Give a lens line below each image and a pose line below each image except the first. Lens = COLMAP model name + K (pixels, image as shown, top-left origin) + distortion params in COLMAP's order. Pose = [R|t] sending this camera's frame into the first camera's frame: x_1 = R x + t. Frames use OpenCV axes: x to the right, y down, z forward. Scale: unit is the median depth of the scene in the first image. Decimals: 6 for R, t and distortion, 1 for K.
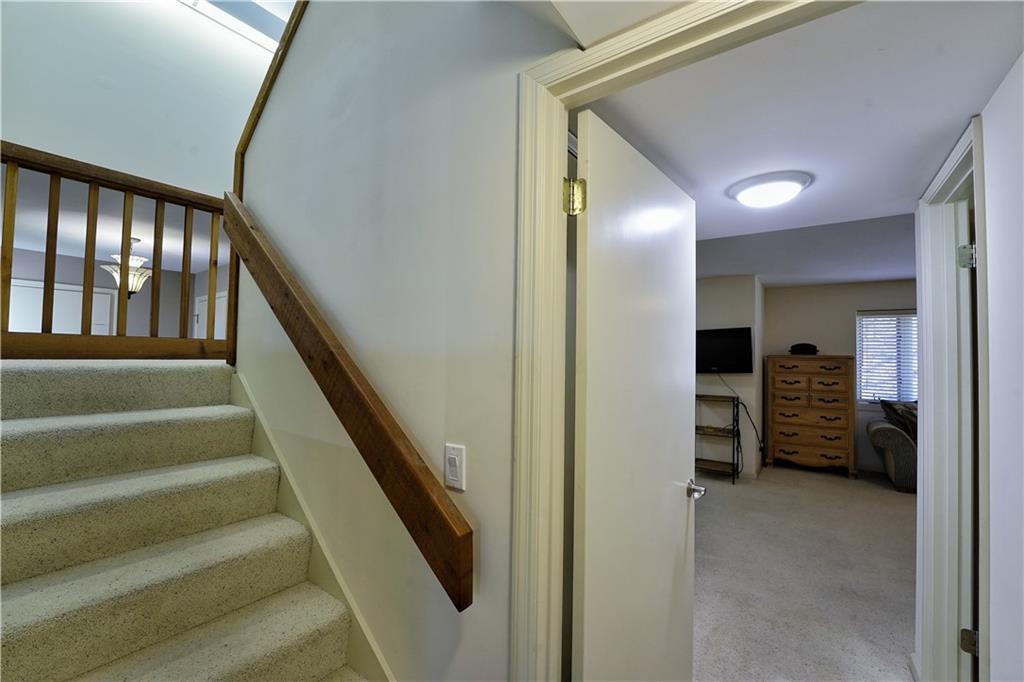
lens RADIAL K [[422.8, 0, 514.7], [0, 422.8, 341.9], [0, 0, 1]] dist [-0.021123, -0.000181]
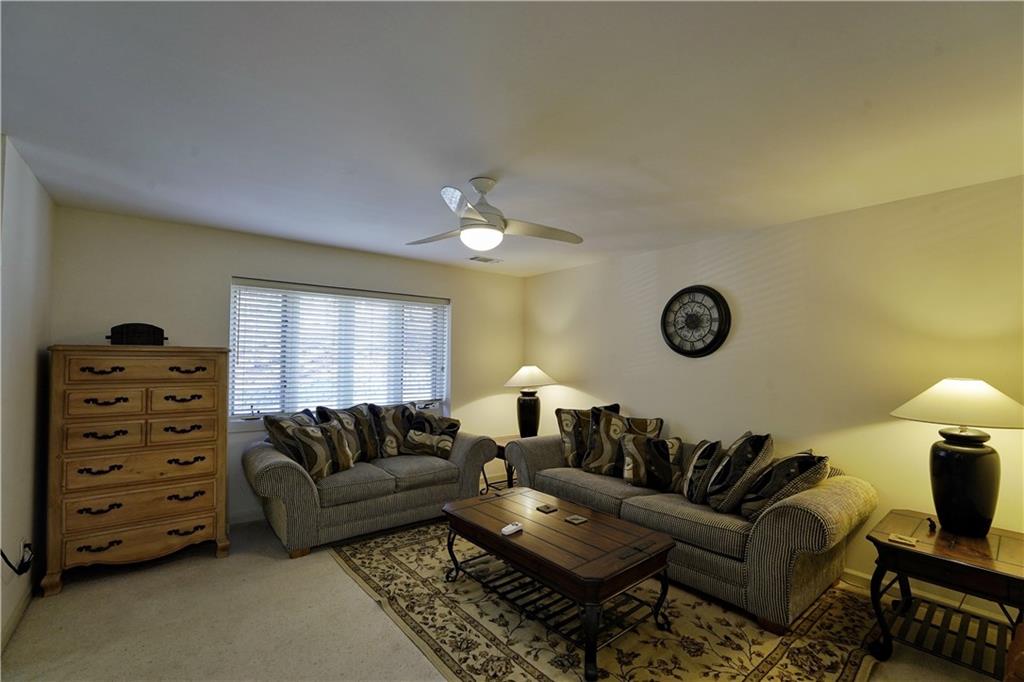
lens RADIAL K [[438.0, 0, 511.0], [0, 438.0, 350.9], [0, 0, 1]] dist [-0.021149, -0.000051]
pose [[0.261596, -0.002065, 0.965175, 0.308712], [-0.043713, 0.998946, 0.013985, 0.010757], [-0.964187, -0.045849, 0.261231, 0.431394]]
